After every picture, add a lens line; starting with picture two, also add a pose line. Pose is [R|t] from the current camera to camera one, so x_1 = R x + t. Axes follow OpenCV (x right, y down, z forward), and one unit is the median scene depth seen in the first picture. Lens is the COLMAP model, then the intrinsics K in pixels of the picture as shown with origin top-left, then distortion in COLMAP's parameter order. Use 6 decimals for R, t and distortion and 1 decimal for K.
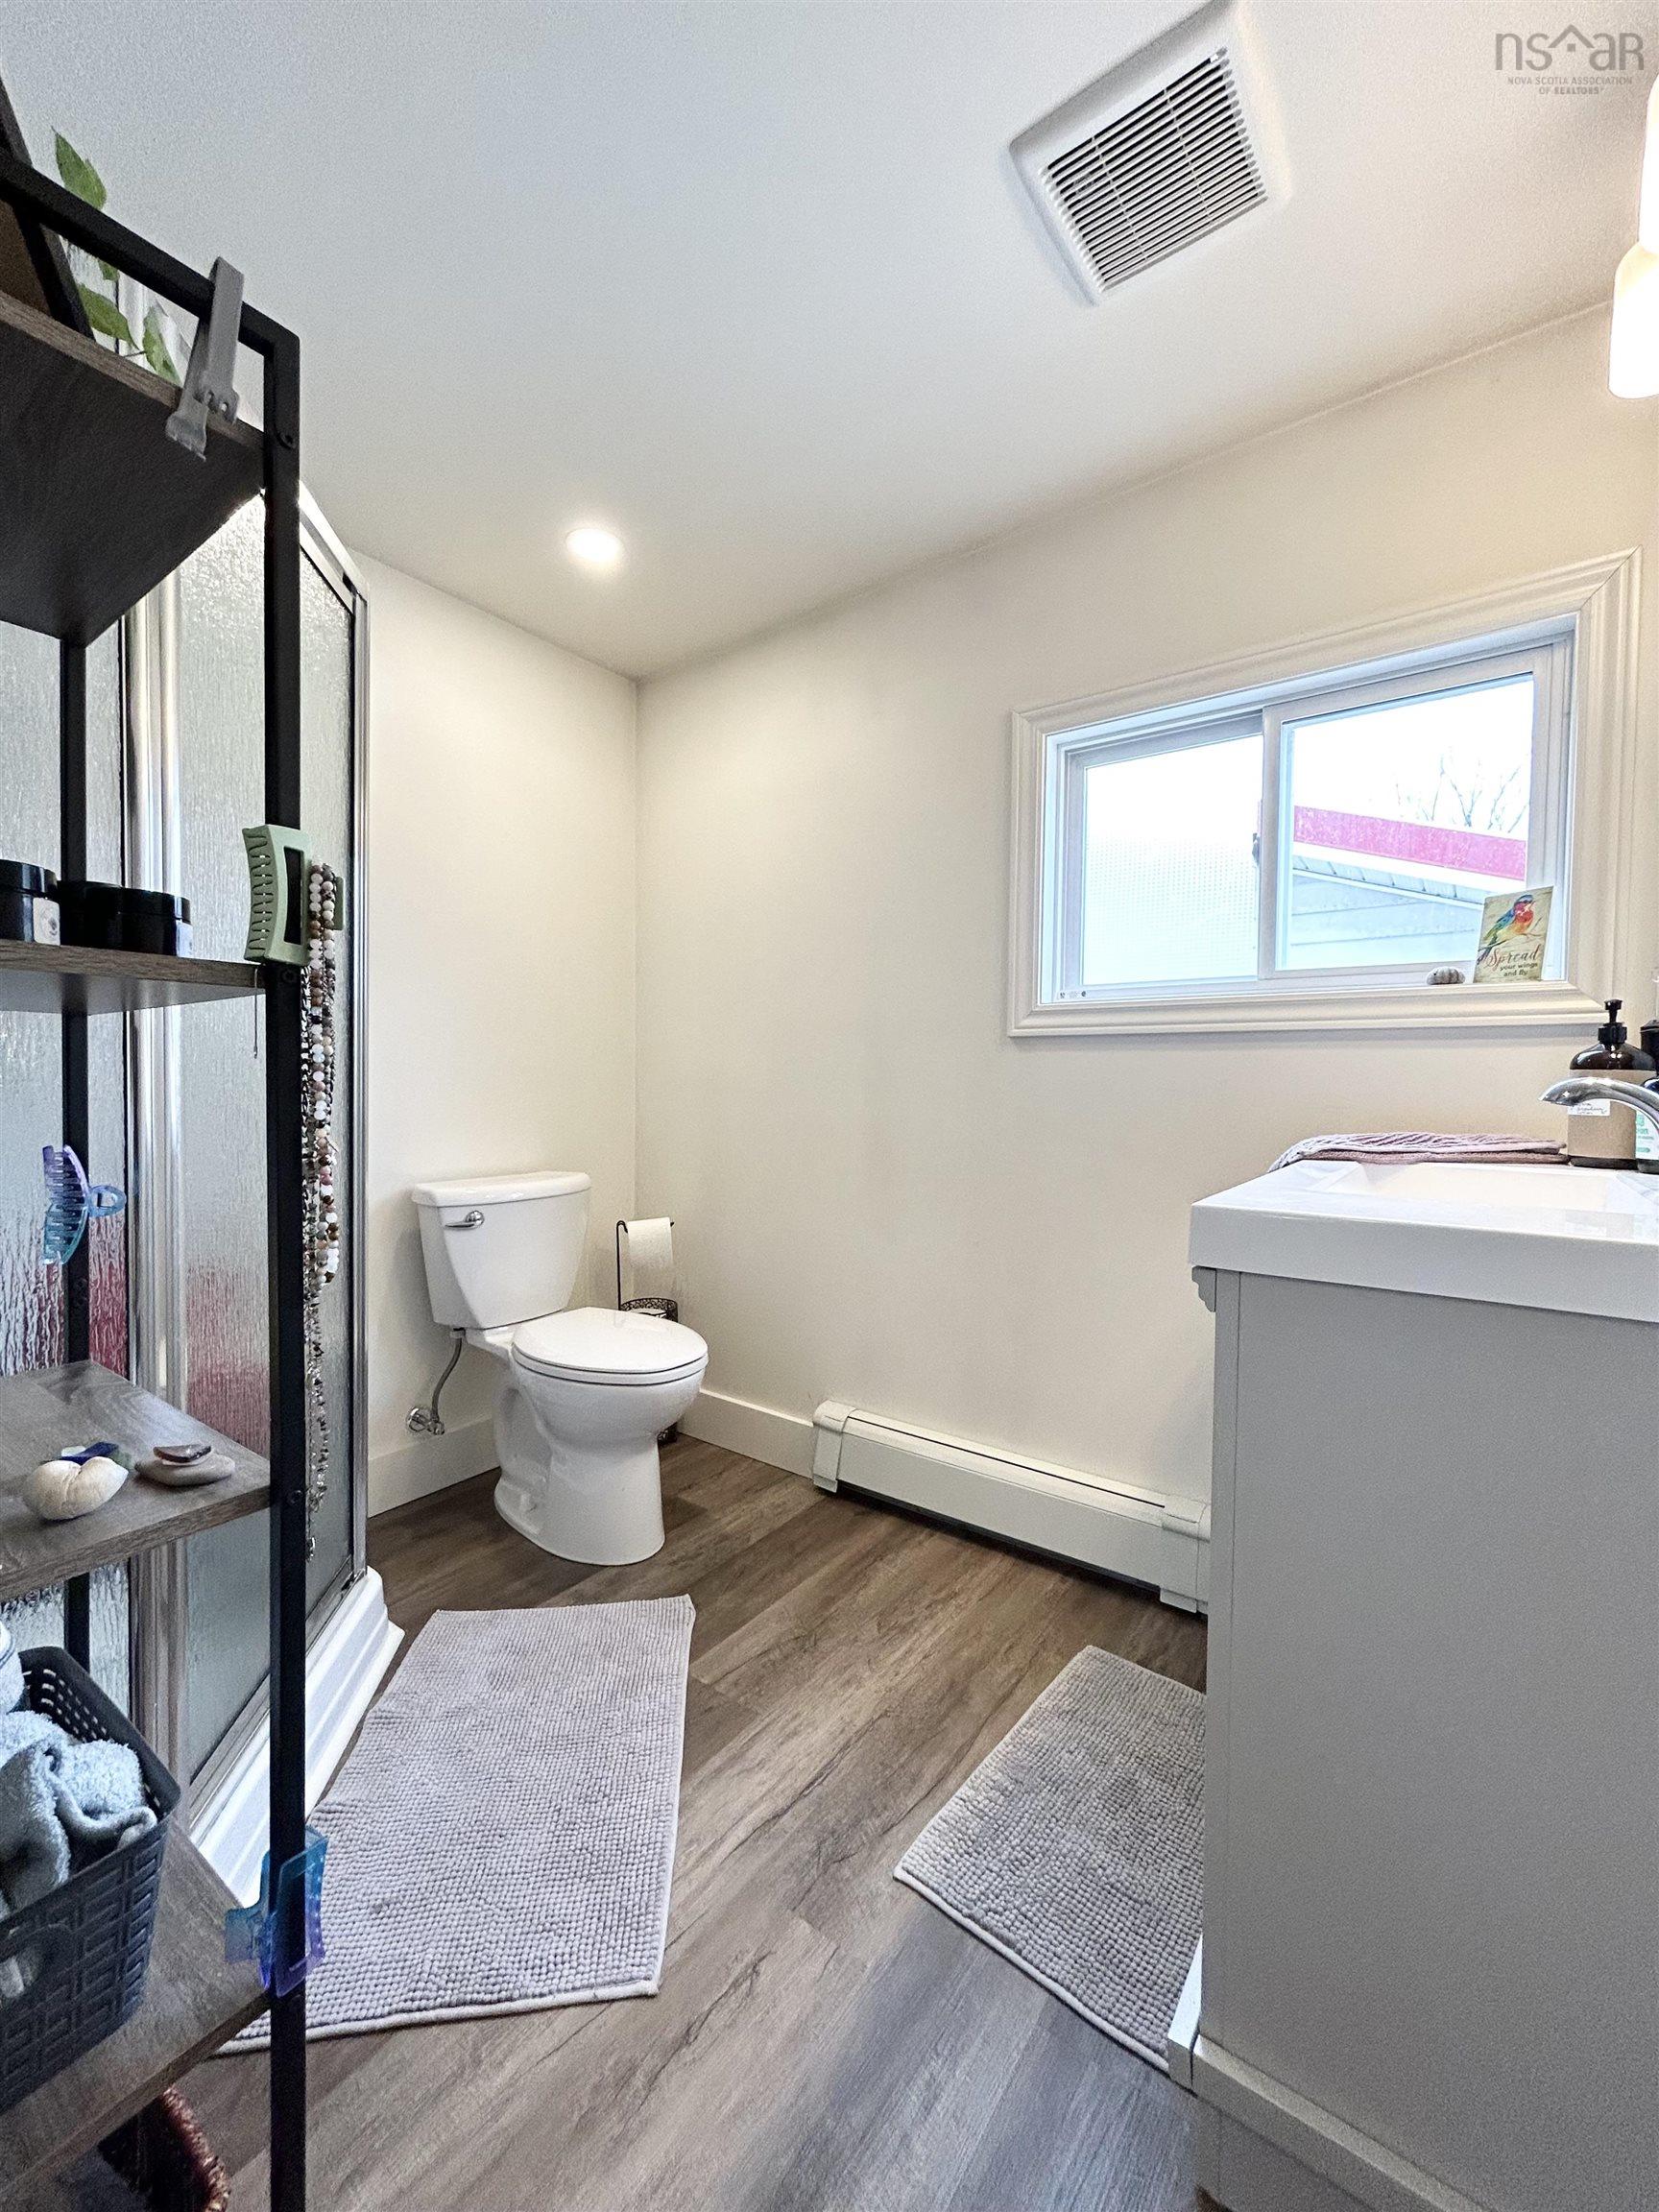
lens RADIAL K [[888.1, 0, 835.1], [0, 888.1, 1104.3], [0, 0, 1]] dist [0.004166, -0.000185]
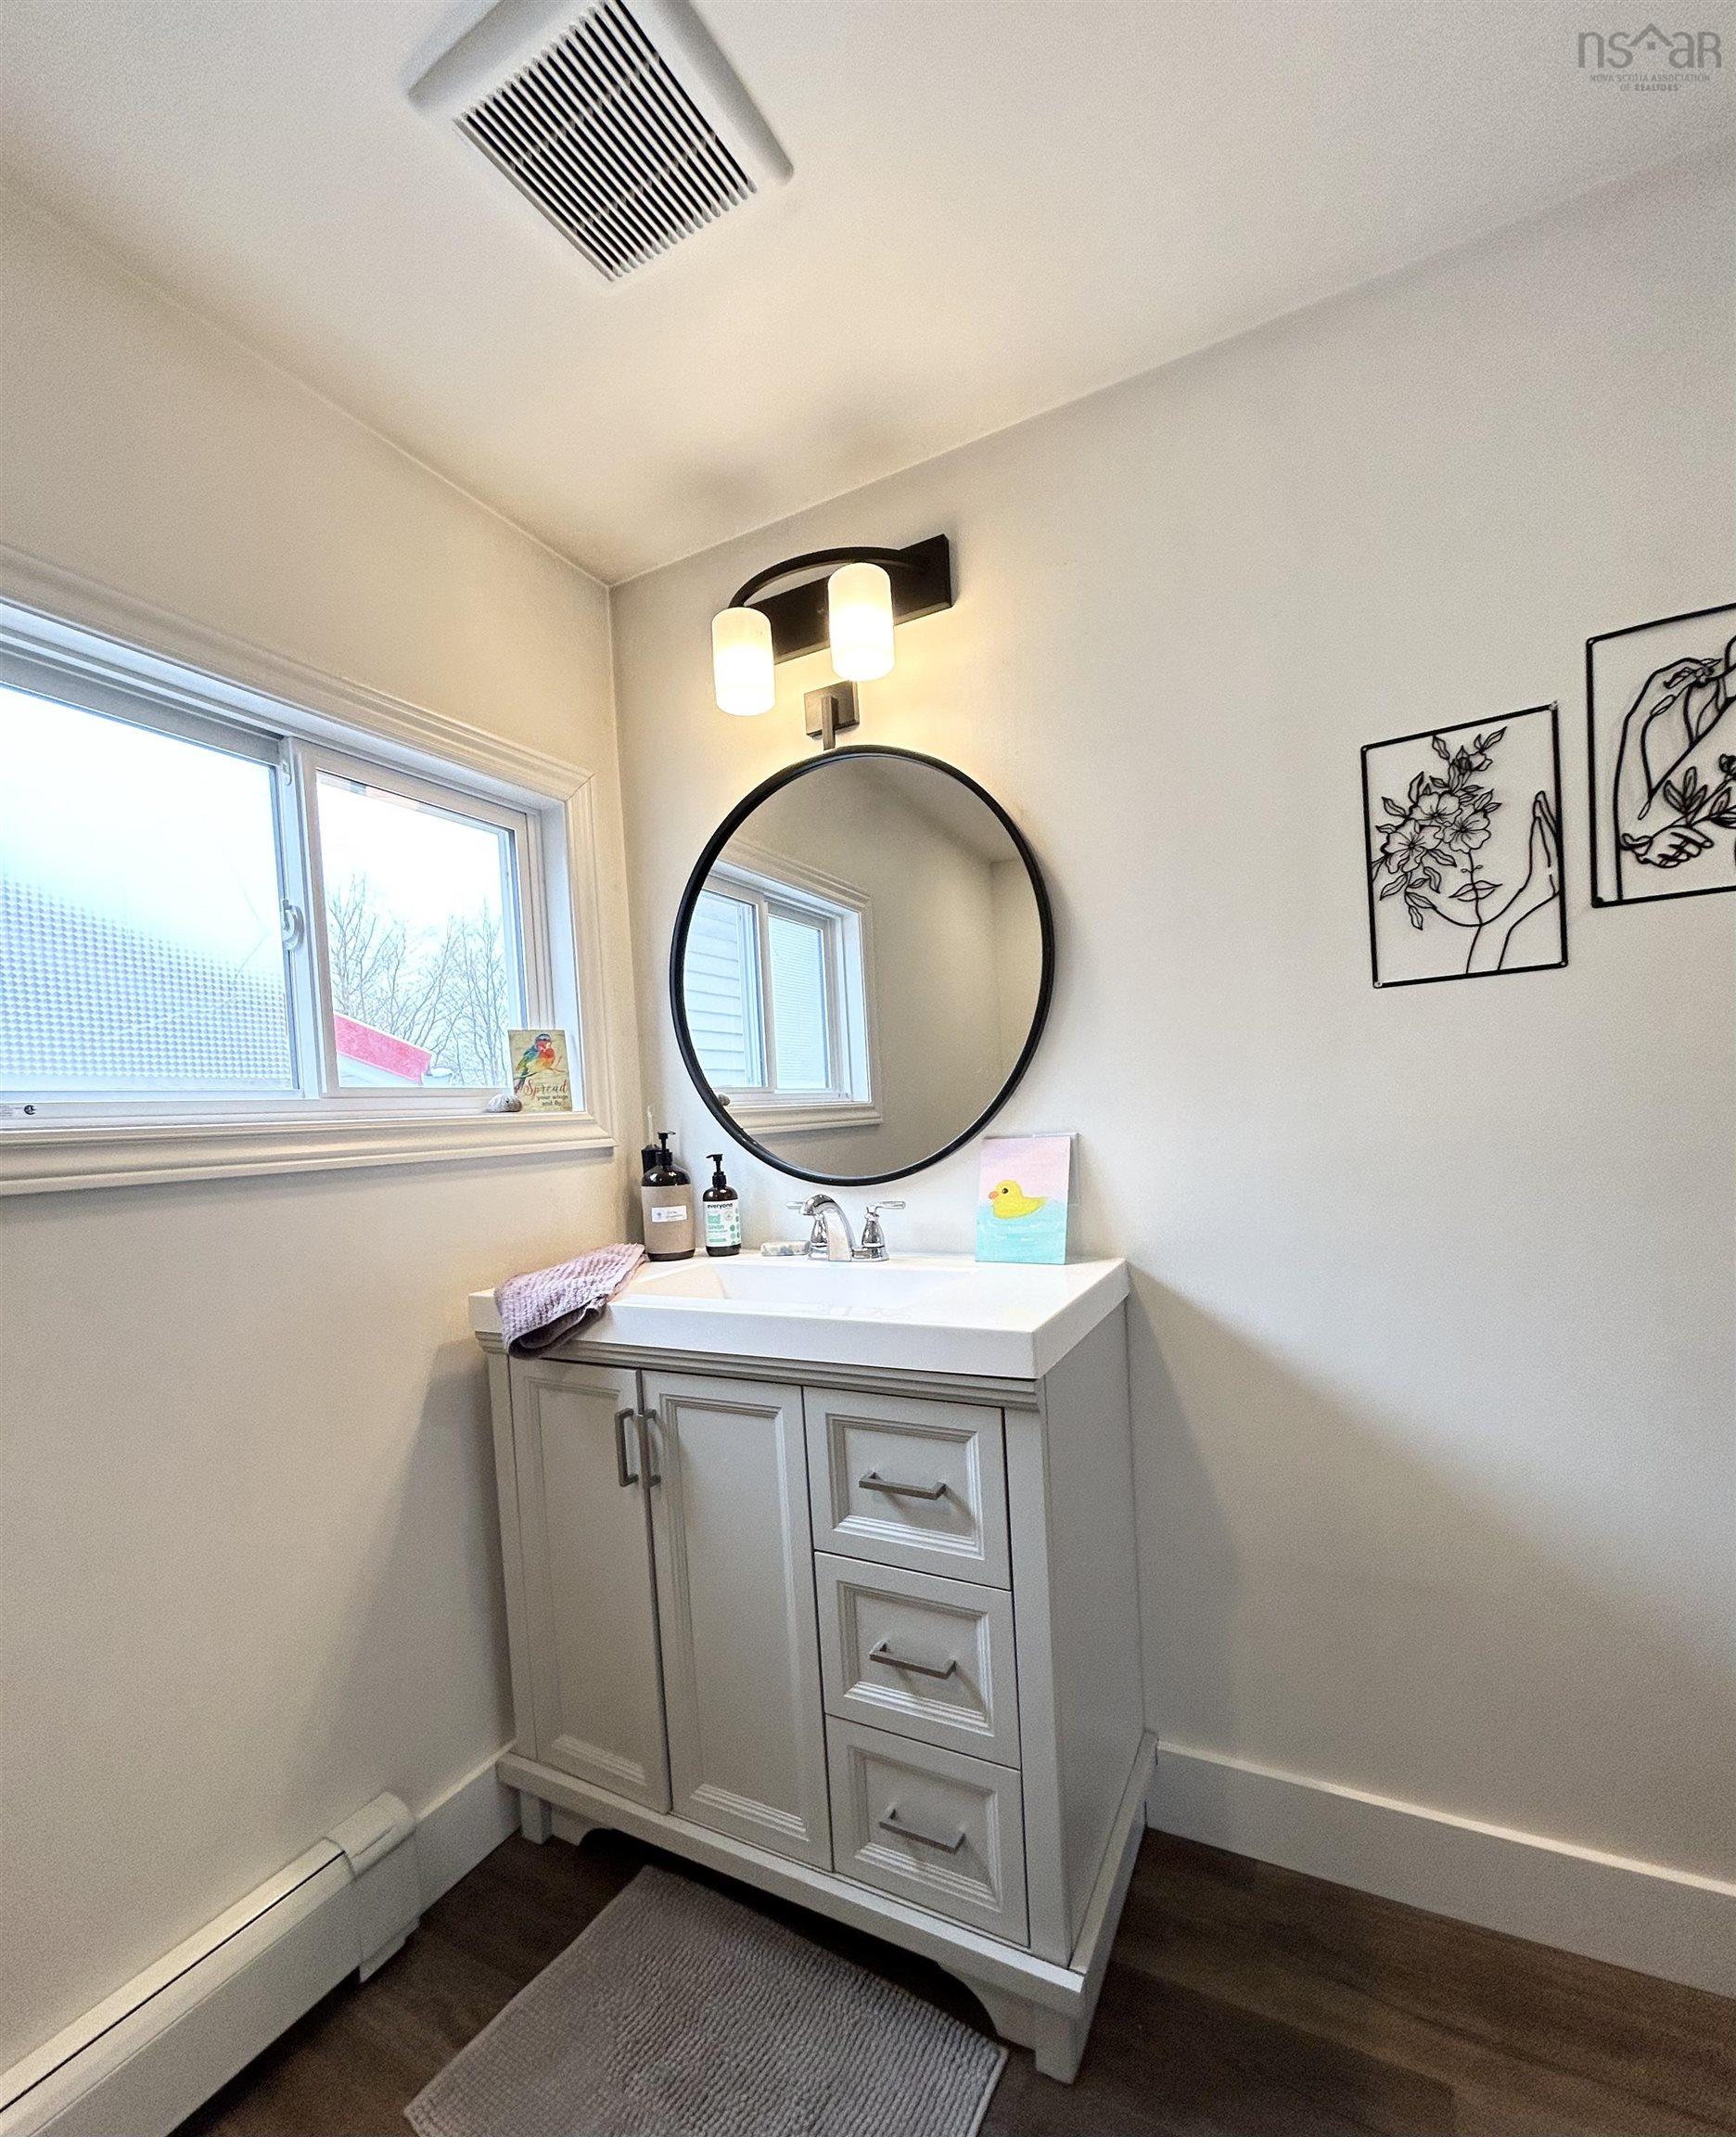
lens RADIAL K [[946.1, 0, 858.8], [0, 946.1, 1152.4], [0, 0, 1]] dist [0.001553, 0.000279]
pose [[-0.155424, -0.050128, 0.986575, -0.427522], [0.073520, 0.995355, 0.062157, -0.118639], [-0.985108, 0.082194, -0.151017, 0.725594]]
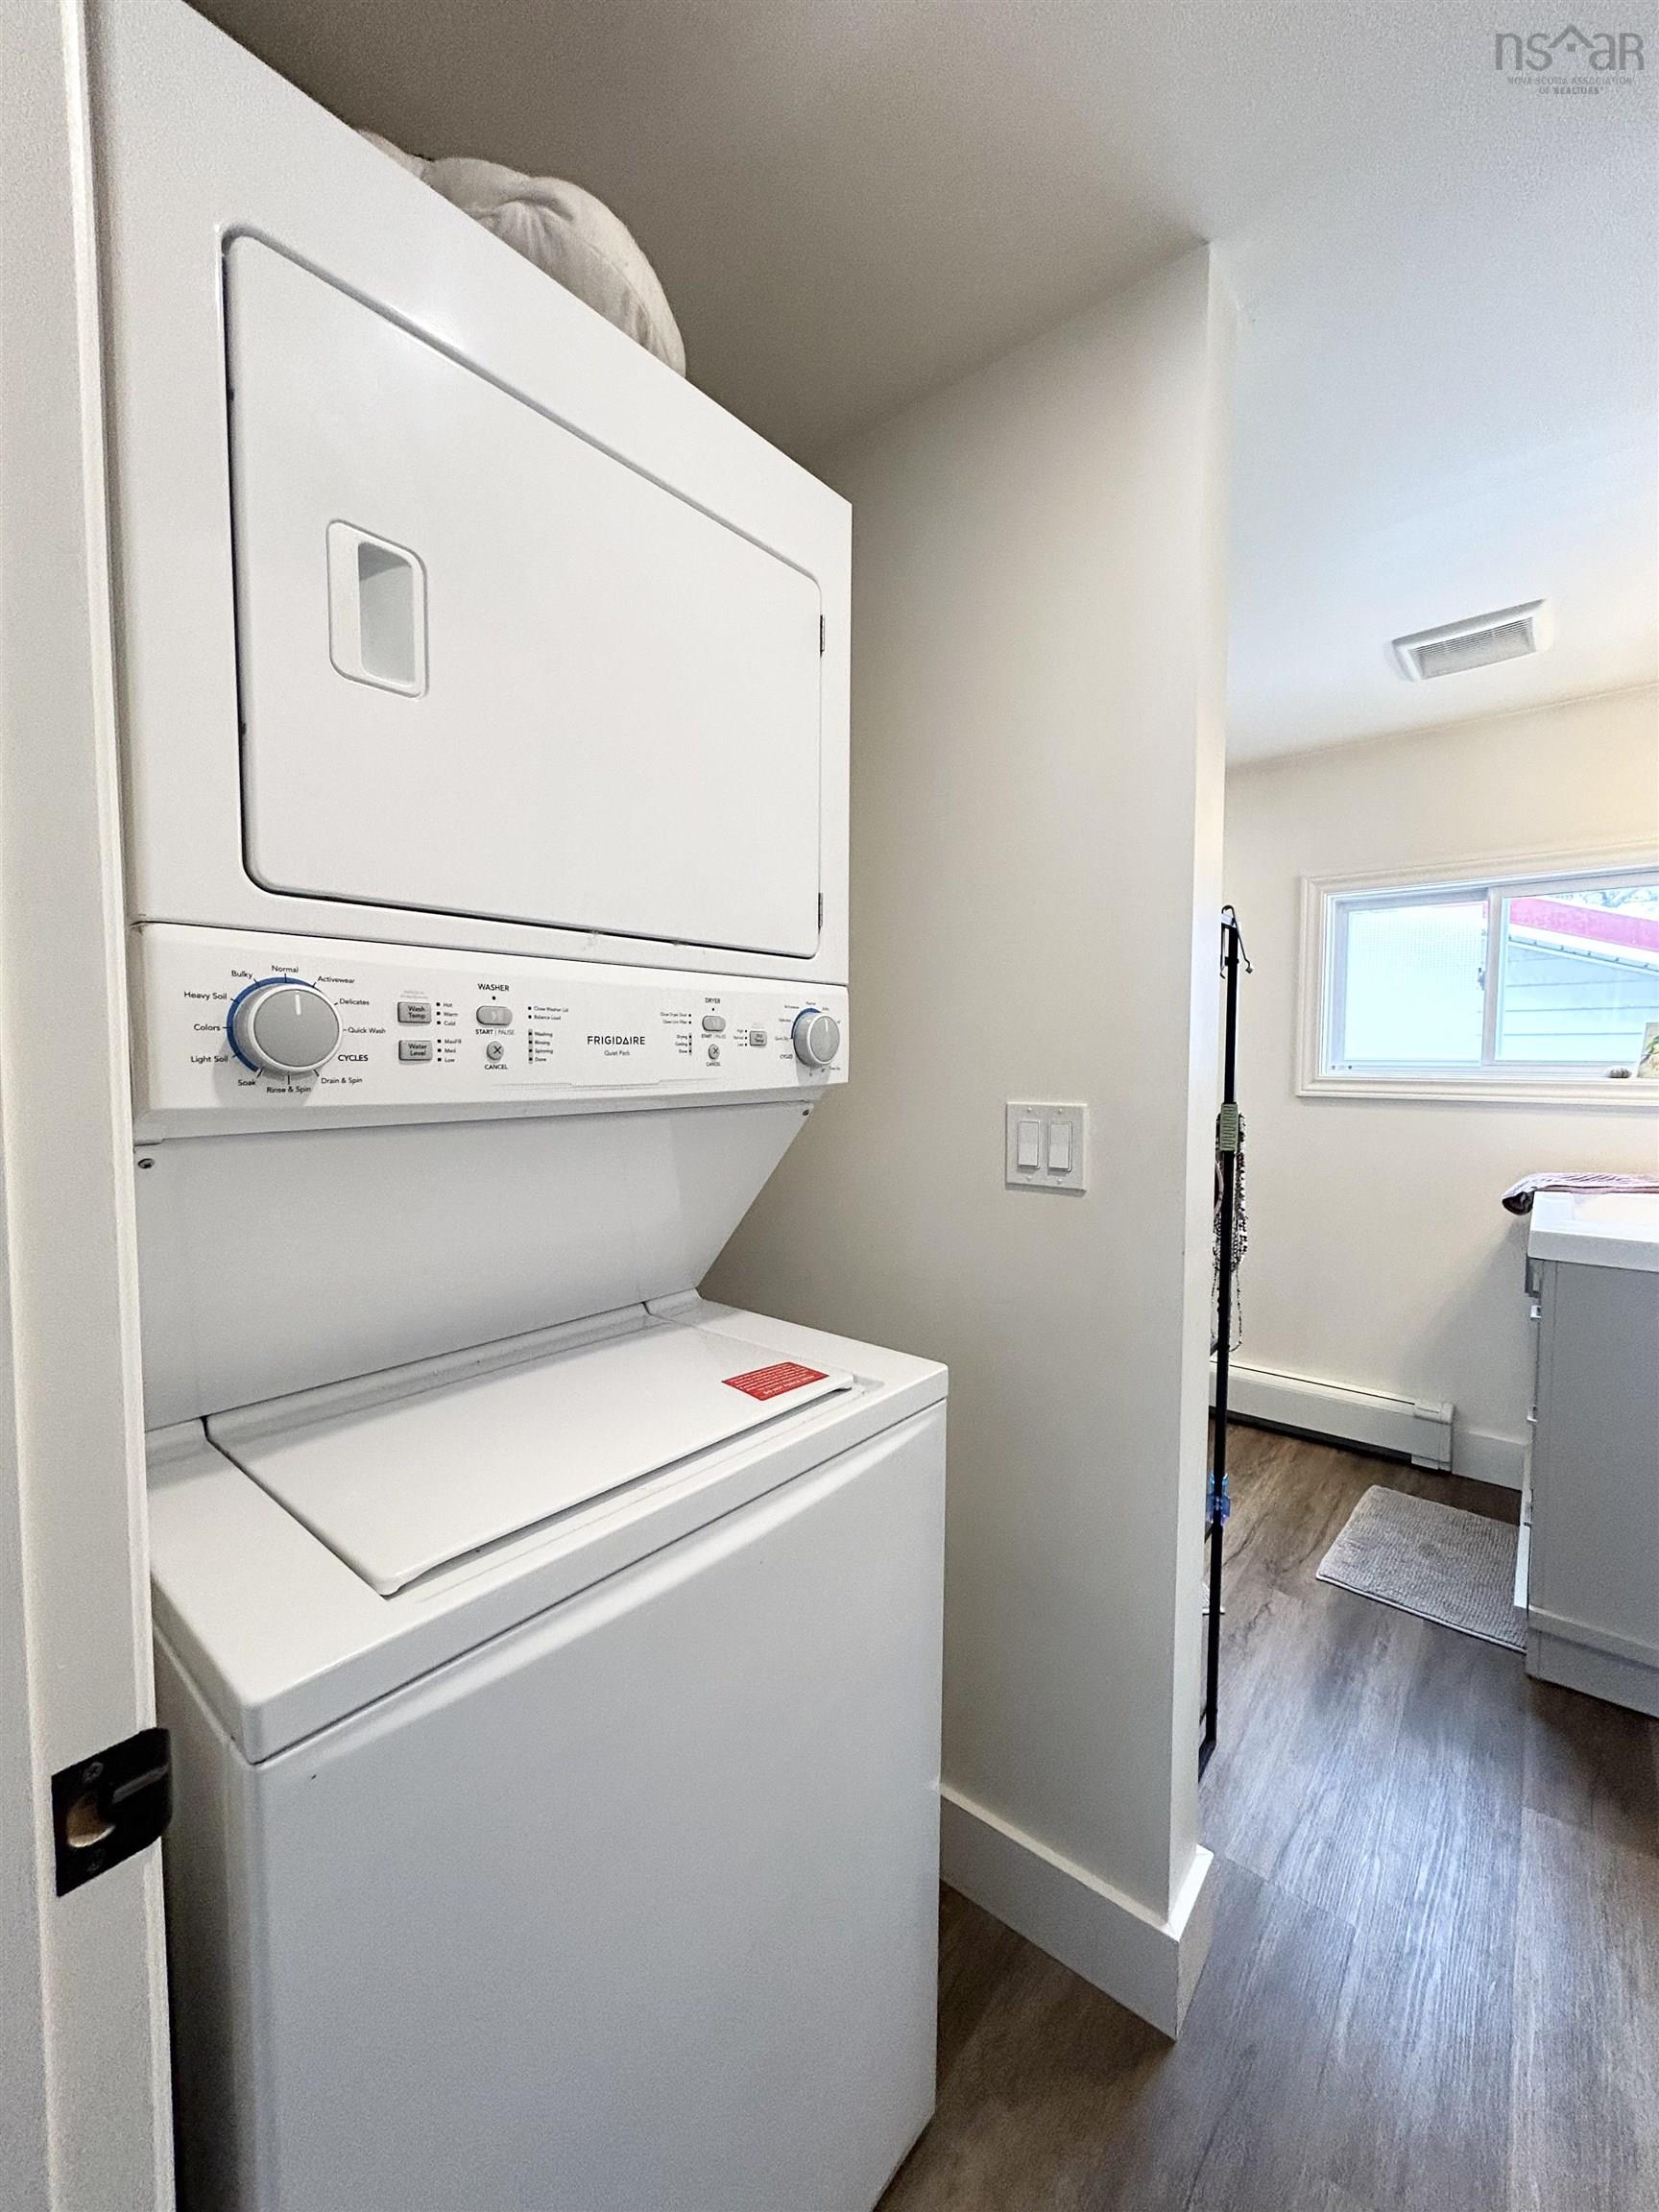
lens RADIAL K [[888.1, 0, 835.1], [0, 888.1, 1104.3], [0, 0, 1]] dist [0.004166, -0.000185]
pose [[0.998604, -0.008041, -0.052199, -0.604944], [0.009773, 0.999407, 0.033008, -0.144439], [0.051902, -0.033472, 0.998091, -0.640081]]
